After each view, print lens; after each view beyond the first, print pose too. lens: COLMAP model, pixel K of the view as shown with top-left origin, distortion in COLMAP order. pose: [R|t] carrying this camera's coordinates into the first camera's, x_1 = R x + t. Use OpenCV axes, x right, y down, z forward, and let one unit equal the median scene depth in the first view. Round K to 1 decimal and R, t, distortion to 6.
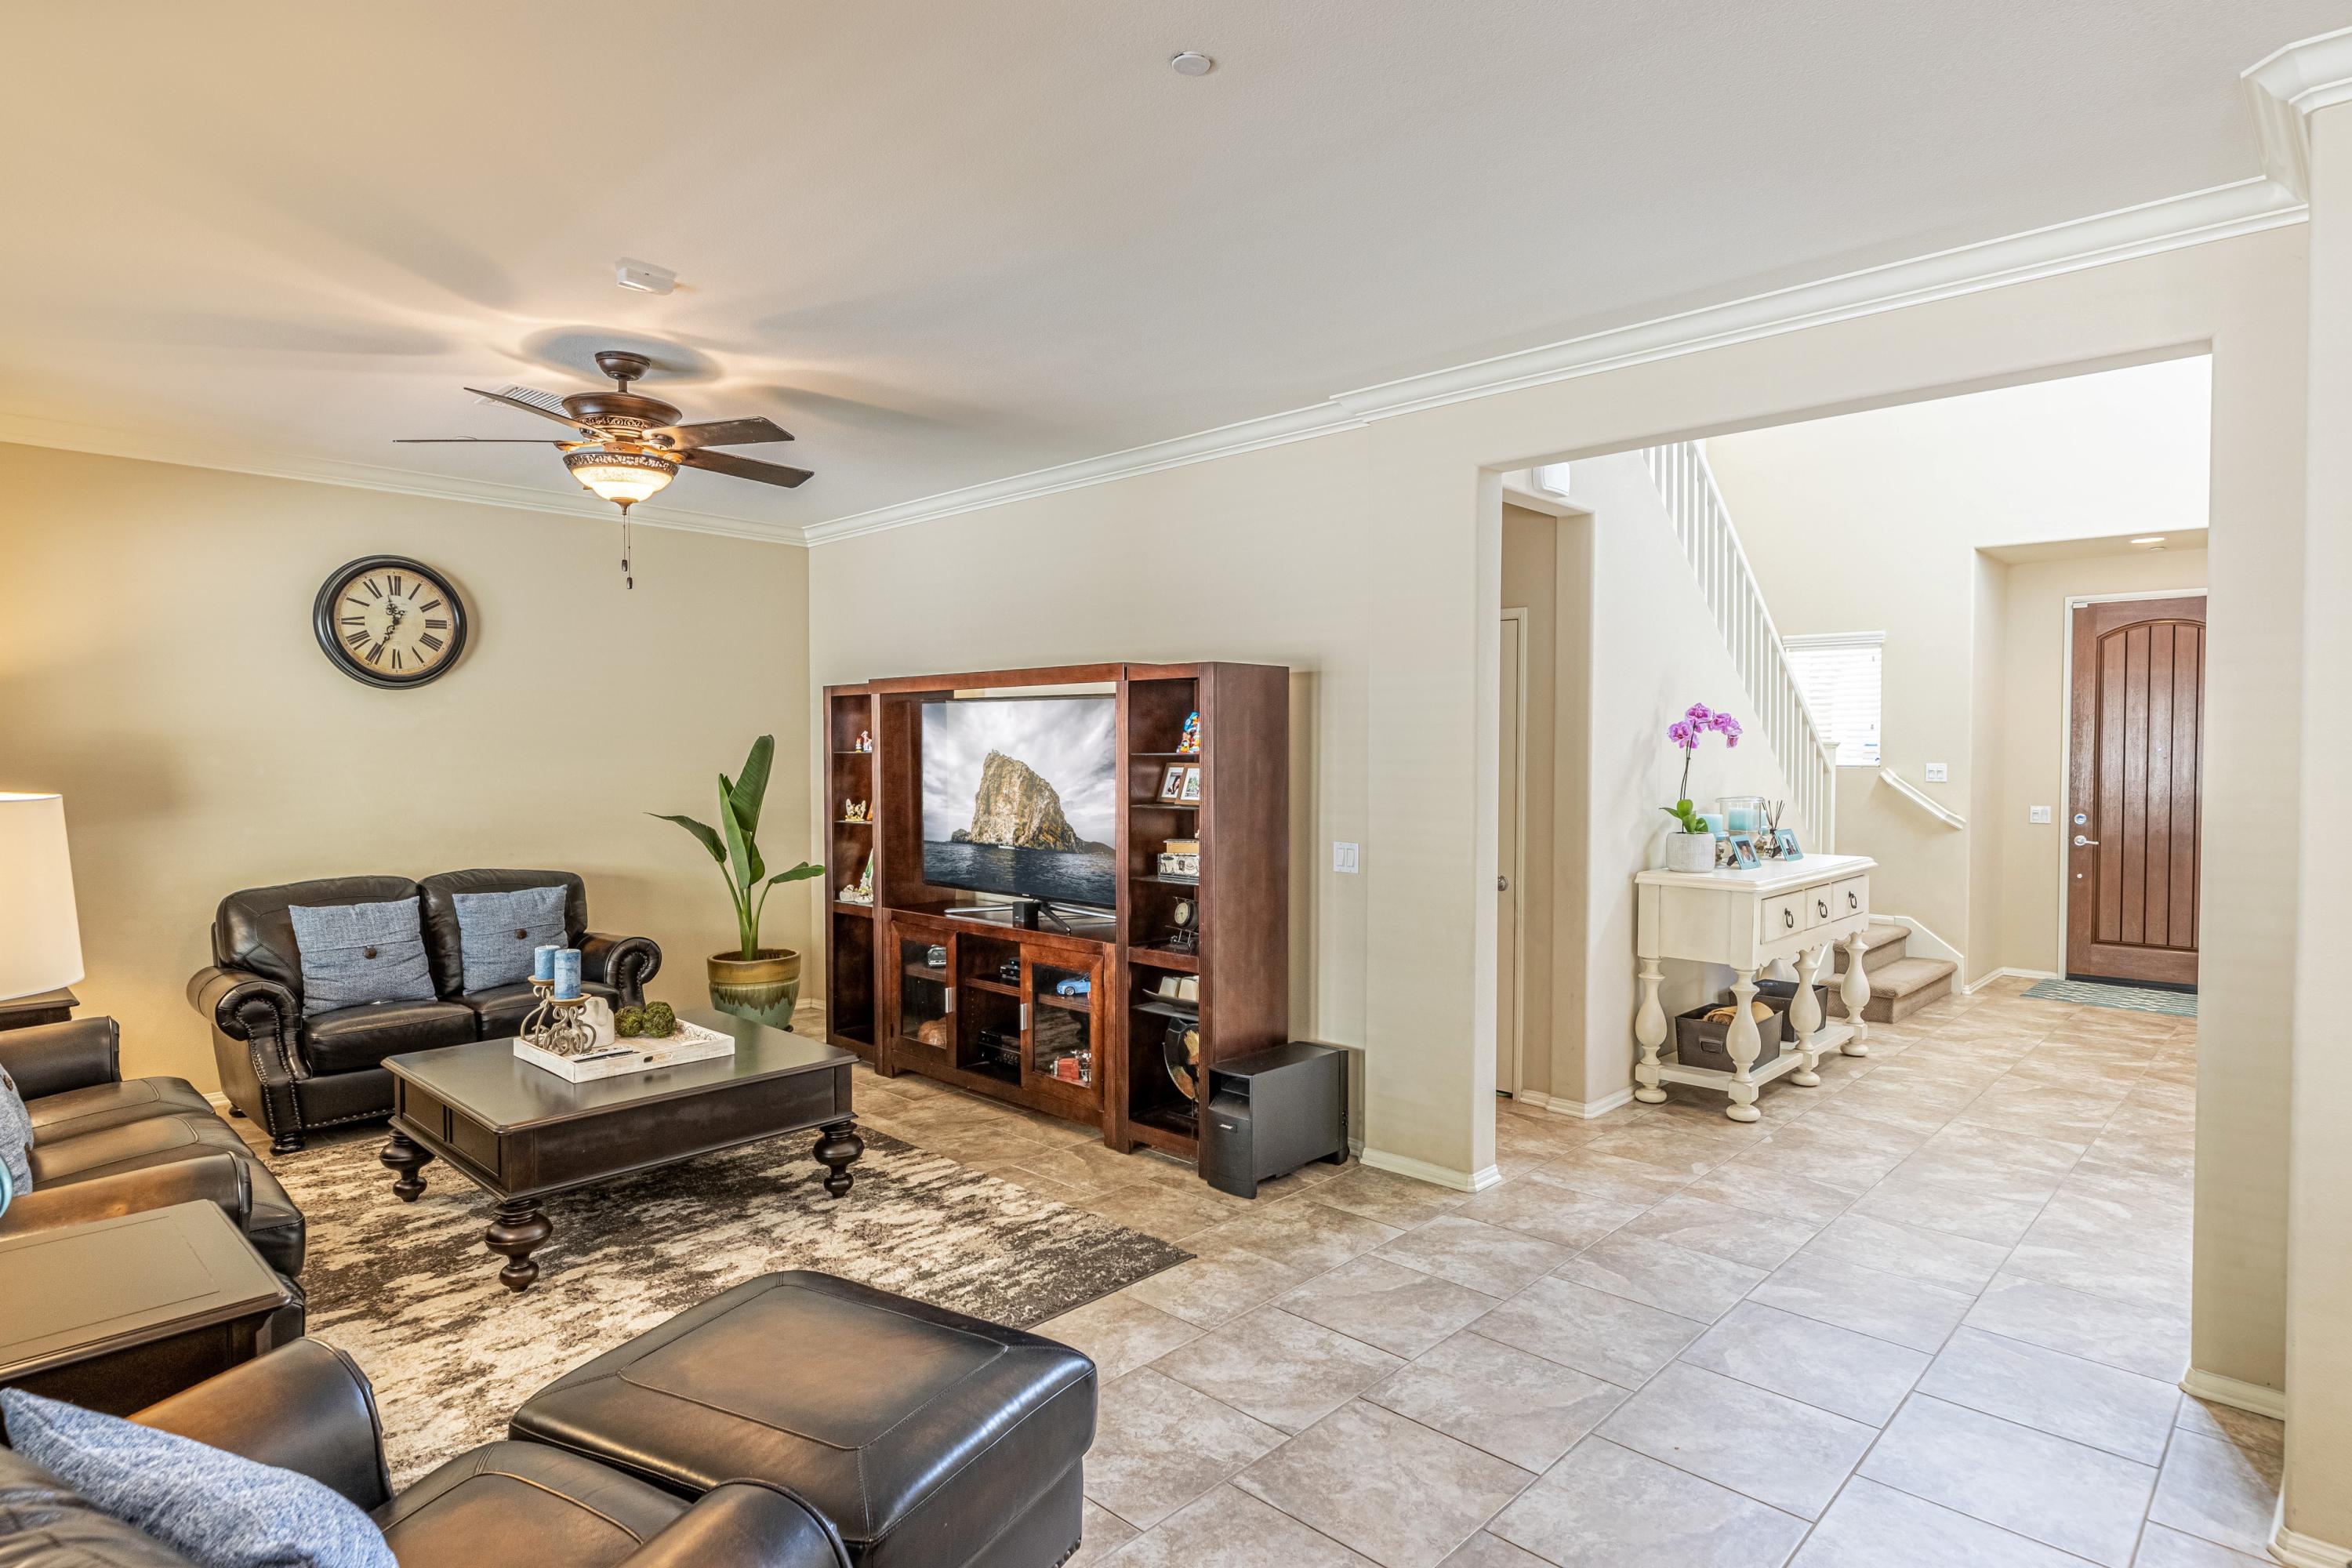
lens RADIAL K [[1242.8, 0, 1202.4], [0, 1242.8, 776.0], [0, 0, 1]] dist [0.000396, 0.000258]
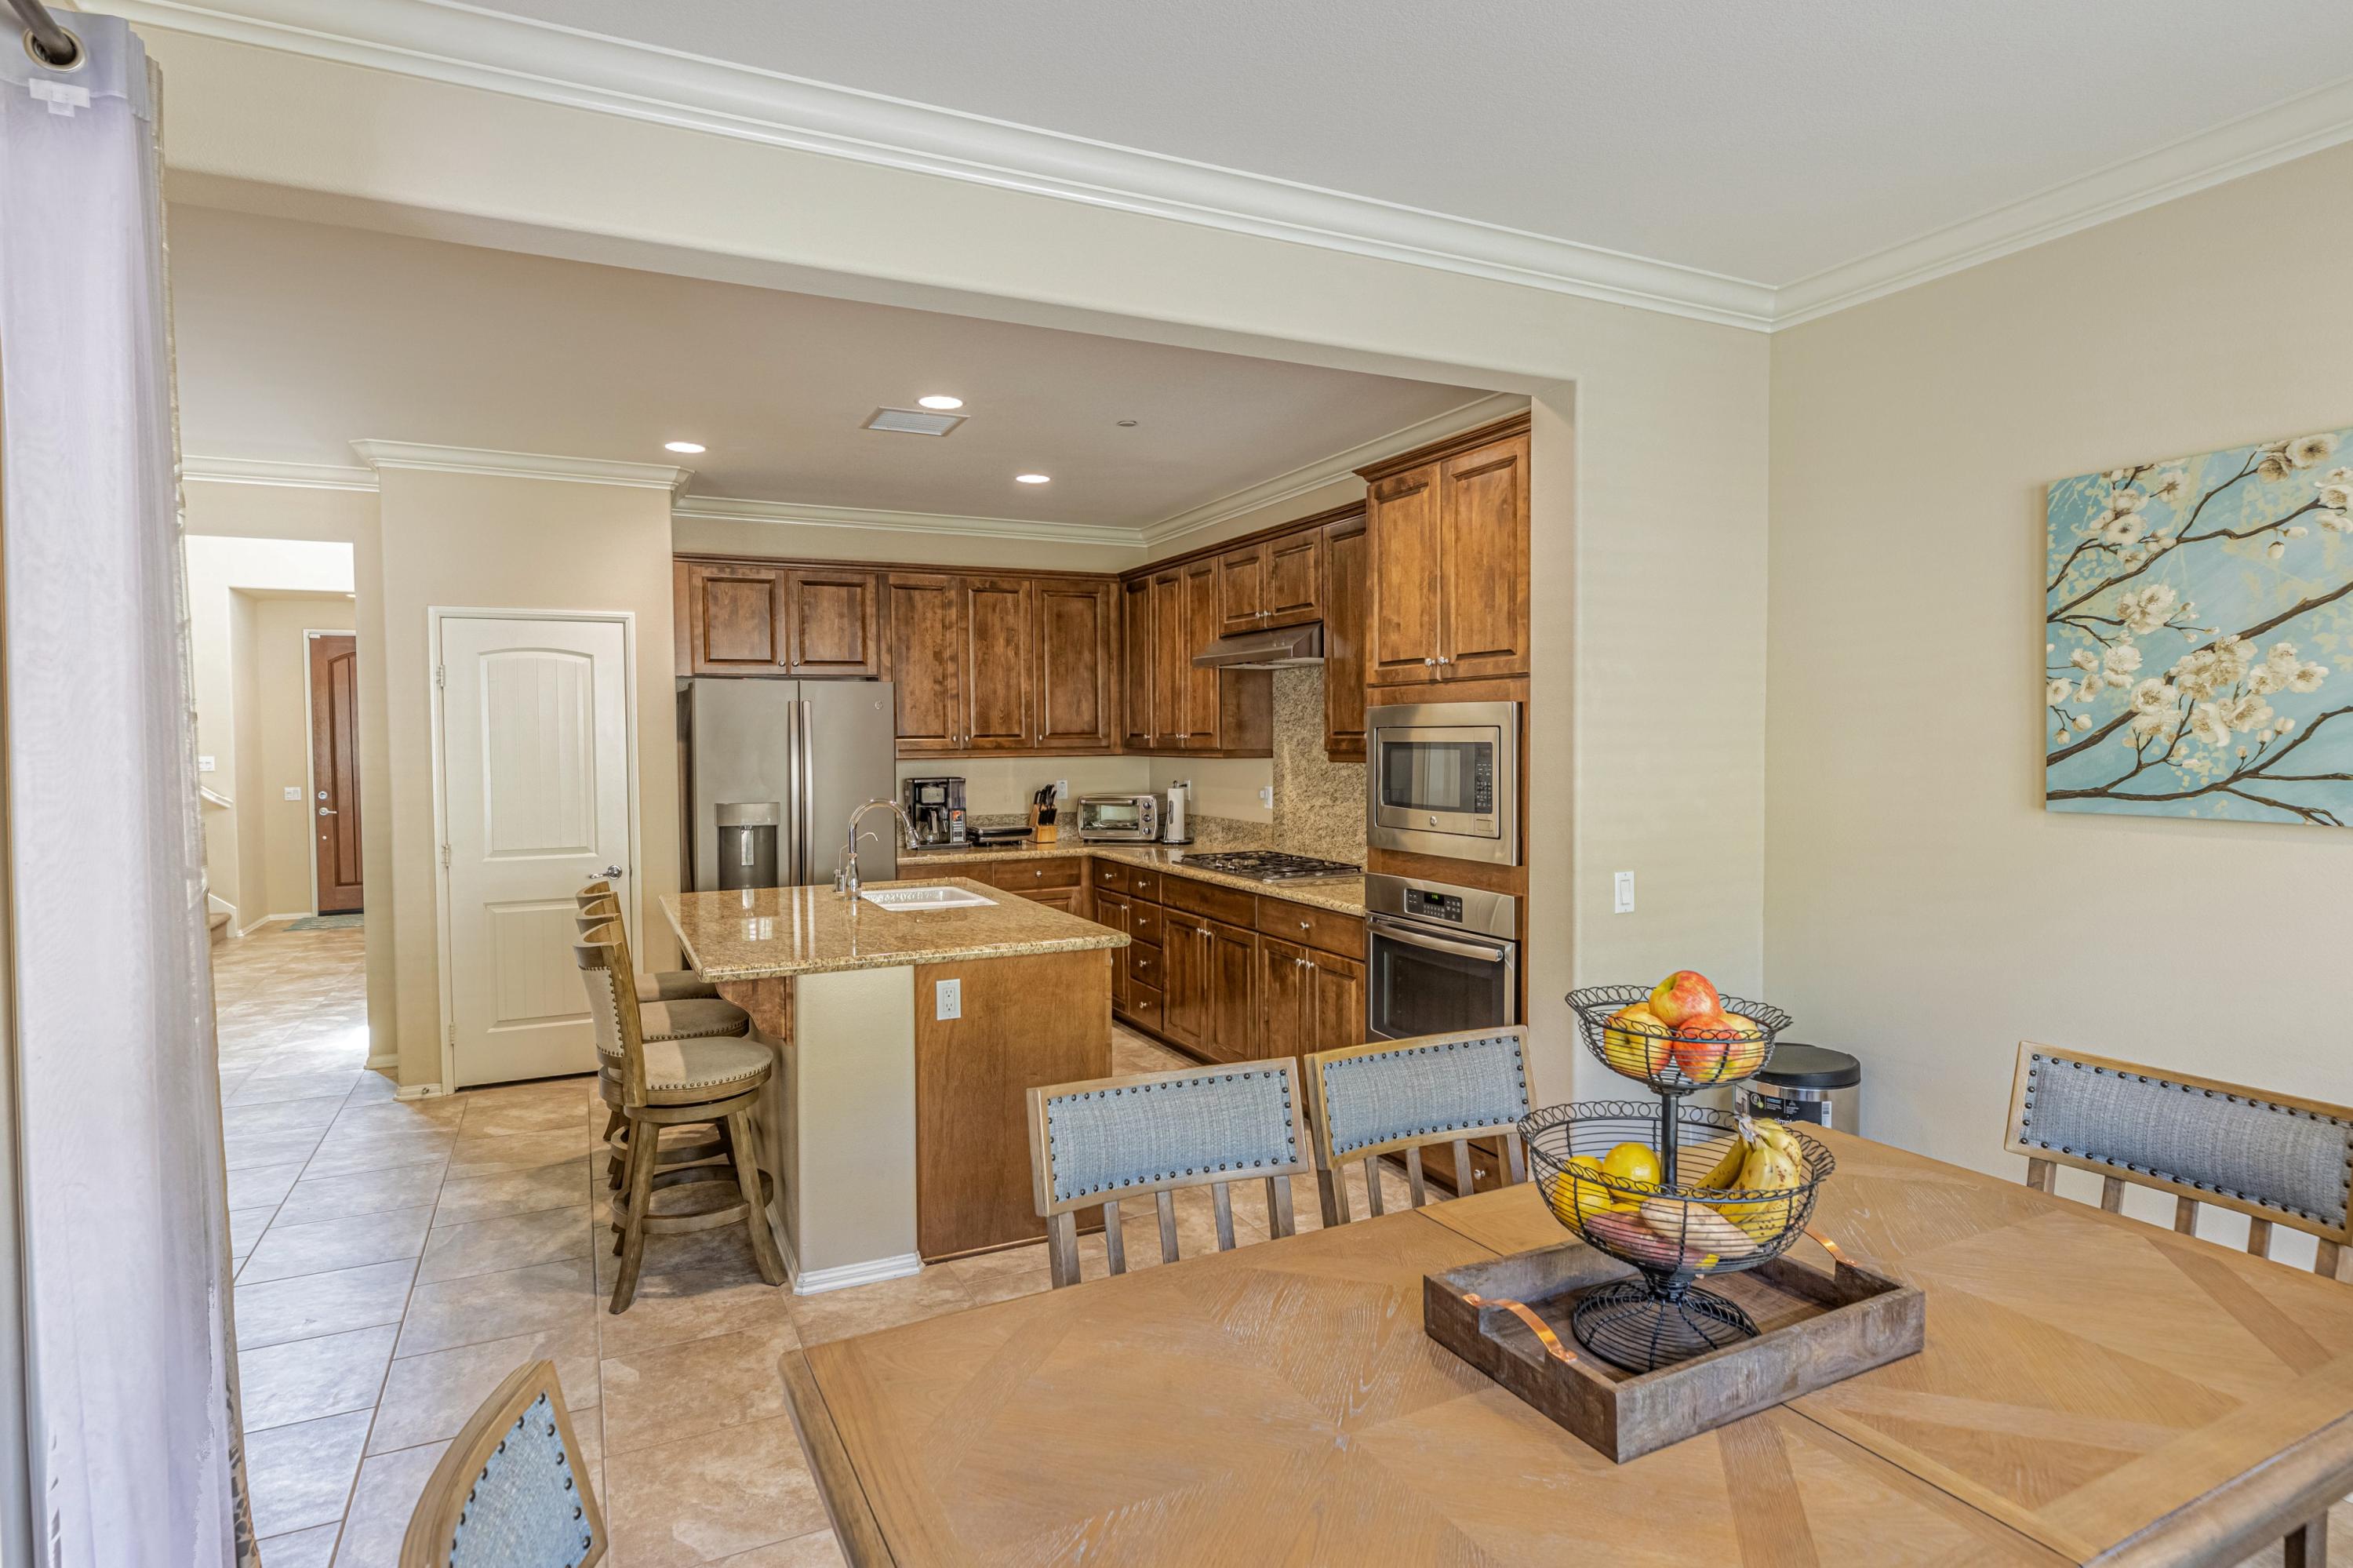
lens RADIAL K [[1244.5, 0, 1176.5], [0, 1244.5, 784.0], [0, 0, 1]] dist [-0.002577, -0.000986]
pose [[0.359239, -0.038503, 0.932451, -0.317844], [0.026234, 0.999170, 0.031151, 0.007208], [-0.932877, 0.013271, 0.359951, -0.510629]]
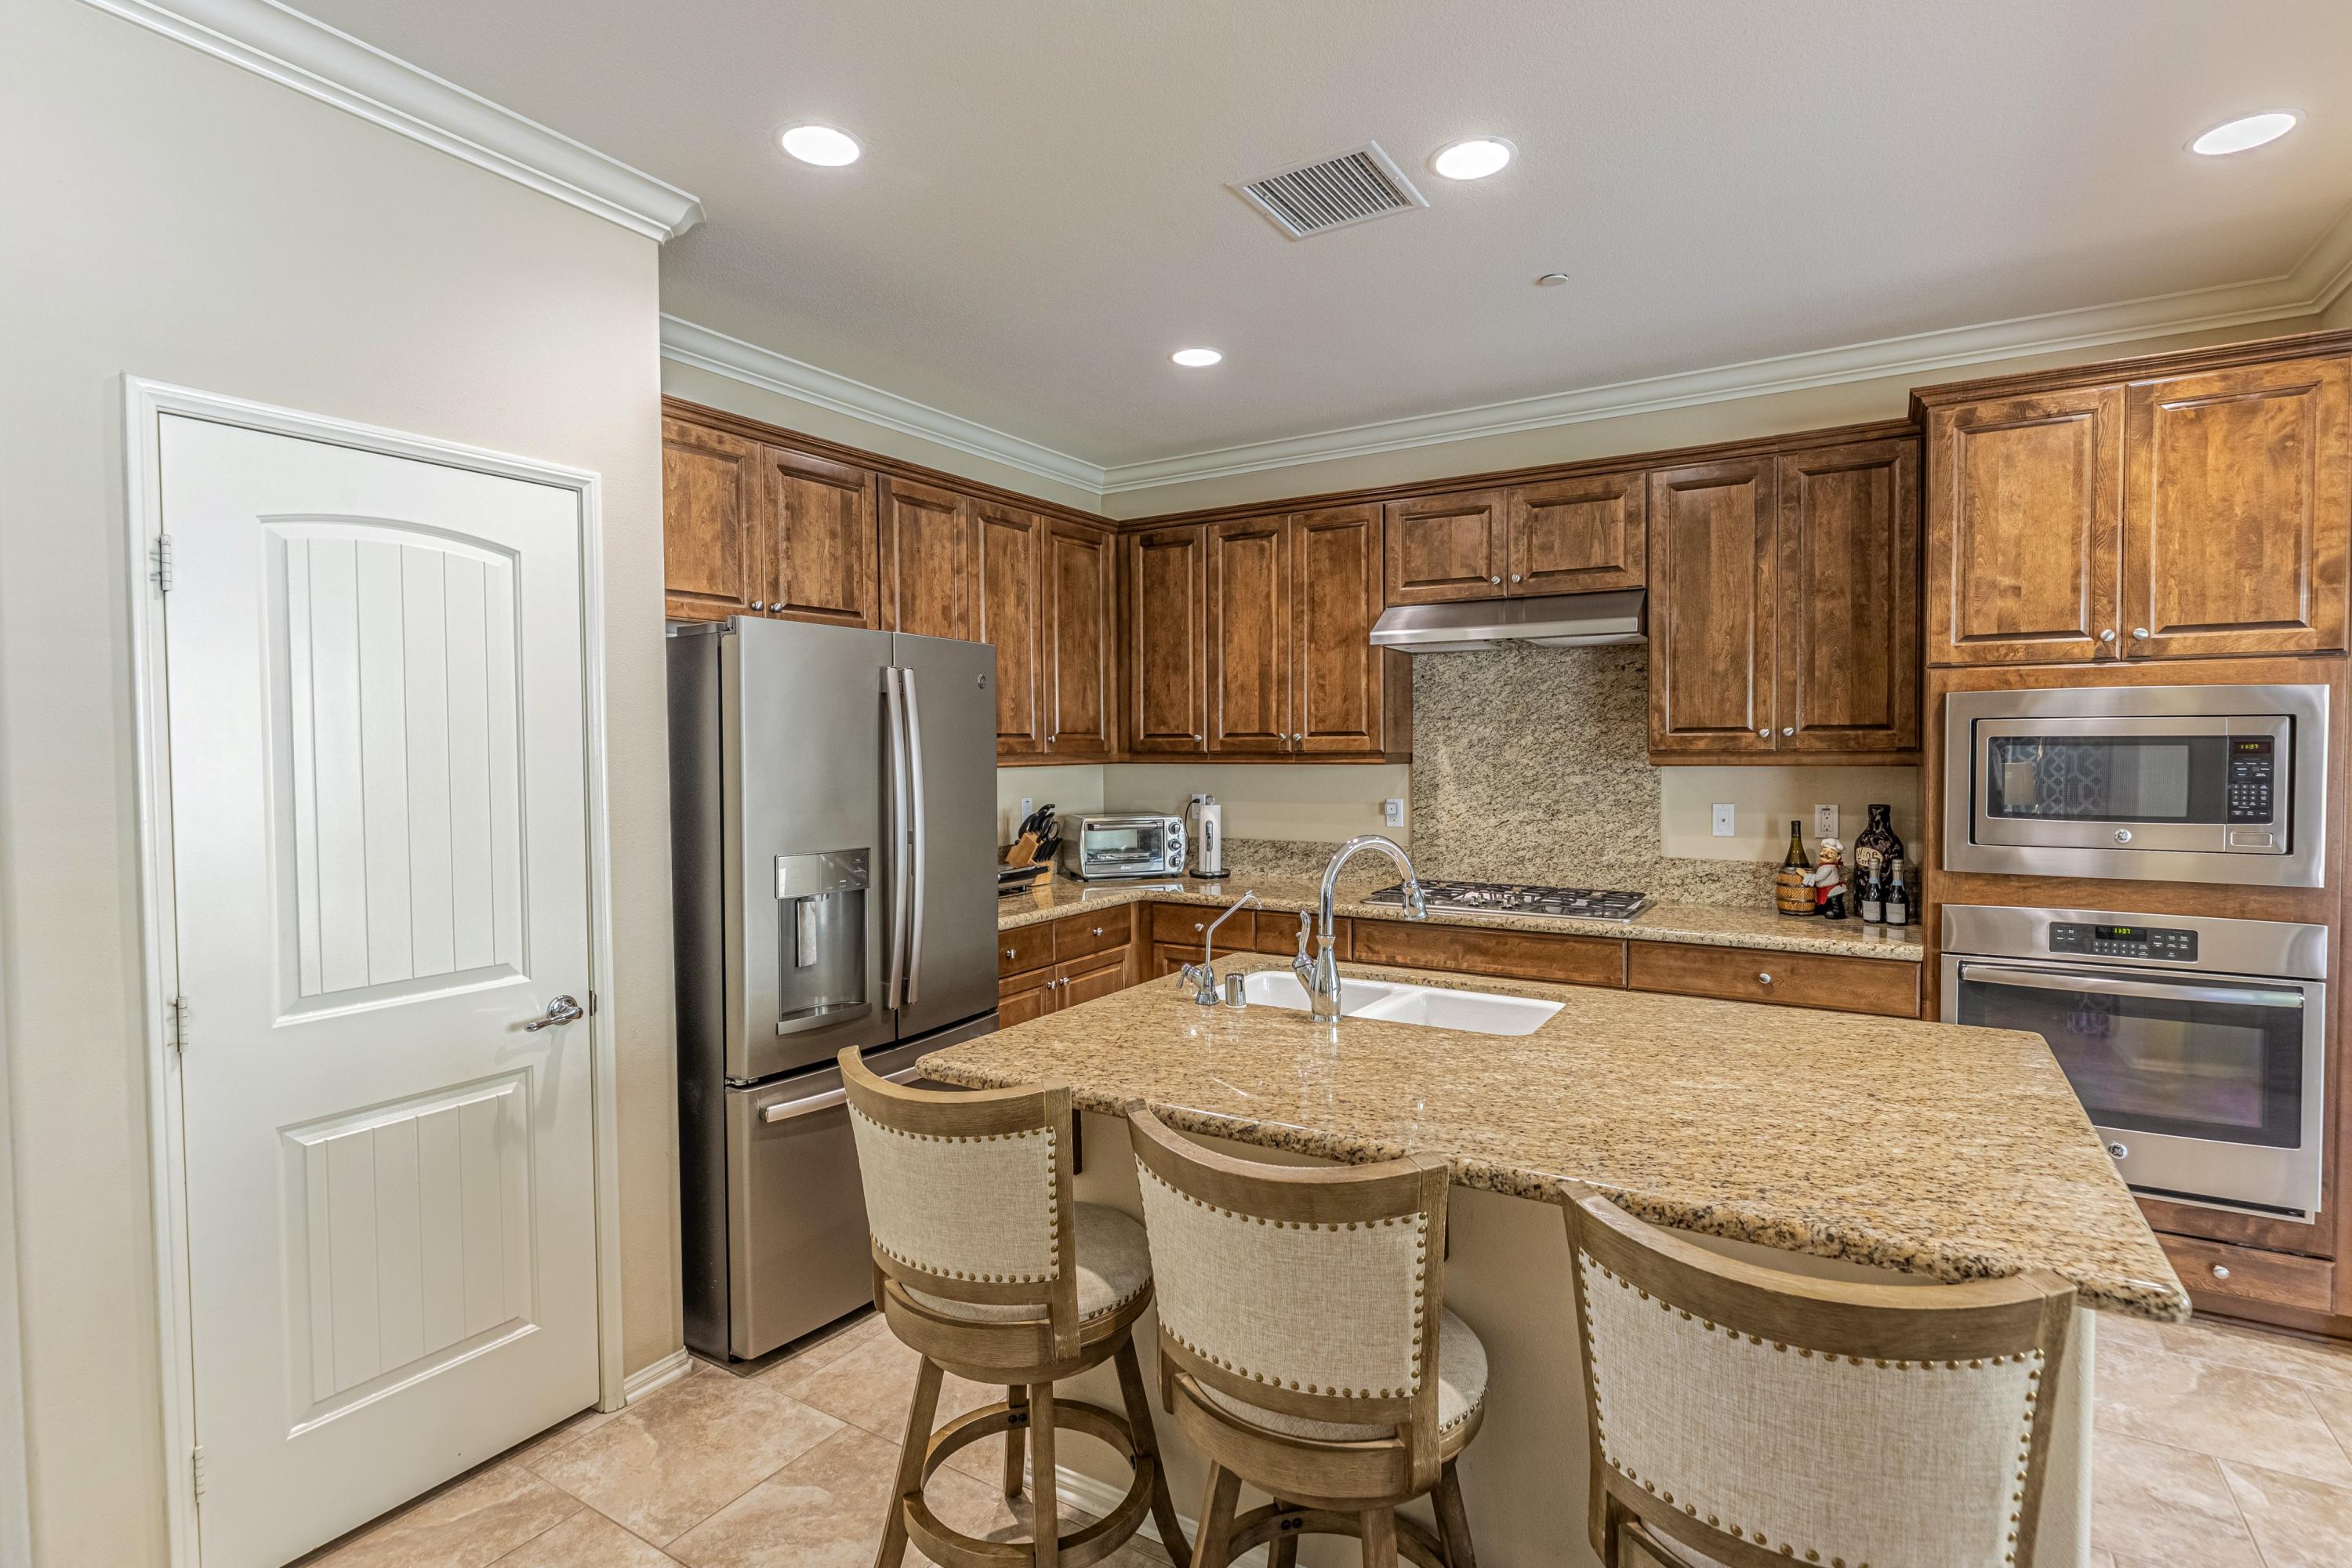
lens RADIAL K [[1142.8, 0, 1170.7], [0, 1142.8, 778.3], [0, 0, 1]] dist [-0.002818, 0.000468]
pose [[-0.199360, -0.026253, 0.979575, -0.003103], [0.026008, 0.999147, 0.032070, 0.000218], [-0.979581, 0.031870, -0.198507, 0.175665]]
